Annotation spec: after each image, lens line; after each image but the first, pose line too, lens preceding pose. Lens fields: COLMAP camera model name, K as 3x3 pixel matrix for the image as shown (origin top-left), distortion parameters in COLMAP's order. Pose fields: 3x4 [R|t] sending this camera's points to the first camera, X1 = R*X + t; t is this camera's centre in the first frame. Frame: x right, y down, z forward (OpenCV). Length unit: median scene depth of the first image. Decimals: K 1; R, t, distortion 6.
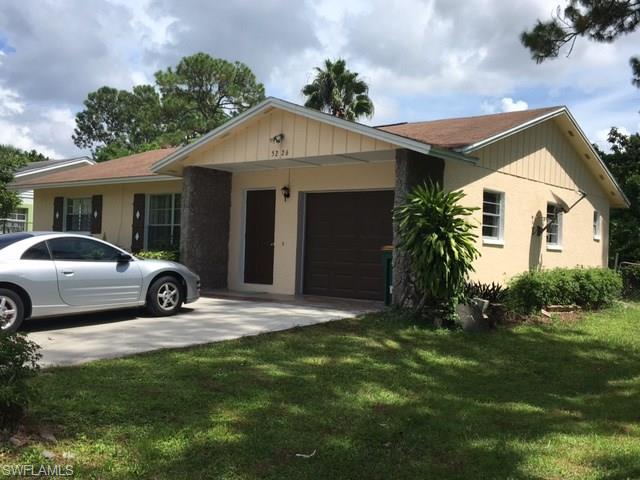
lens RADIAL K [[724.6, 0, 320.0], [0, 724.6, 240.0], [0, 0, 1]] dist [0.018957, 0.012539]
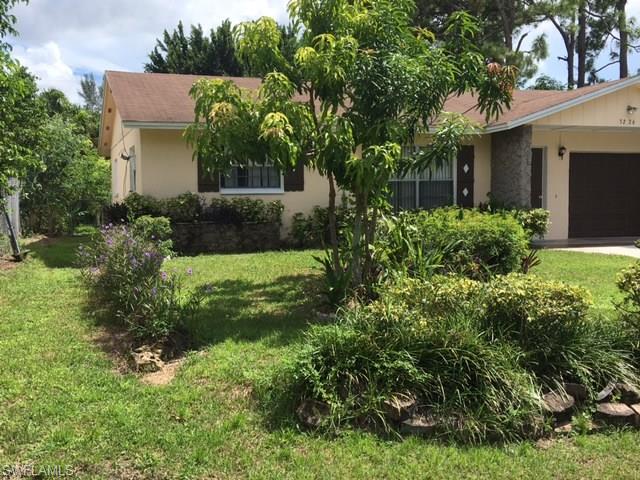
lens RADIAL K [[724.6, 0, 320.0], [0, 724.6, 240.0], [0, 0, 1]] dist [0.018957, 0.012539]
pose [[0.543933, -0.088701, 0.834428, -1.209130], [0.008647, 0.994937, 0.100126, -0.043536], [-0.839084, -0.047246, 0.541946, 0.671679]]
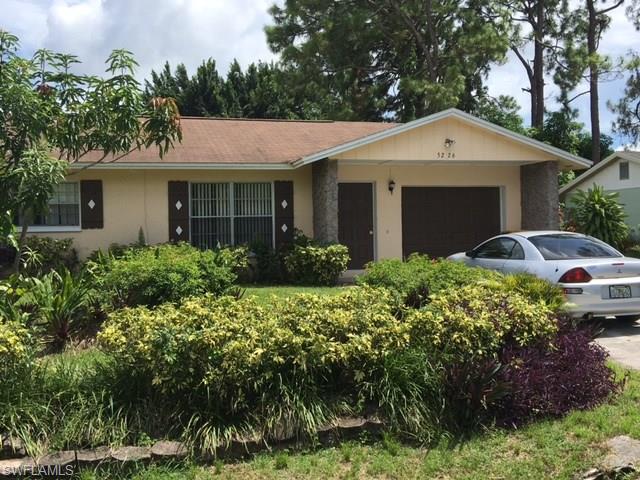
lens RADIAL K [[724.6, 0, 320.0], [0, 724.6, 240.0], [0, 0, 1]] dist [0.018957, 0.012539]
pose [[0.601718, -0.053552, 0.796912, -0.997030], [0.018951, 0.998426, 0.052784, -0.042264], [-0.798484, -0.016659, 0.601786, 0.396218]]
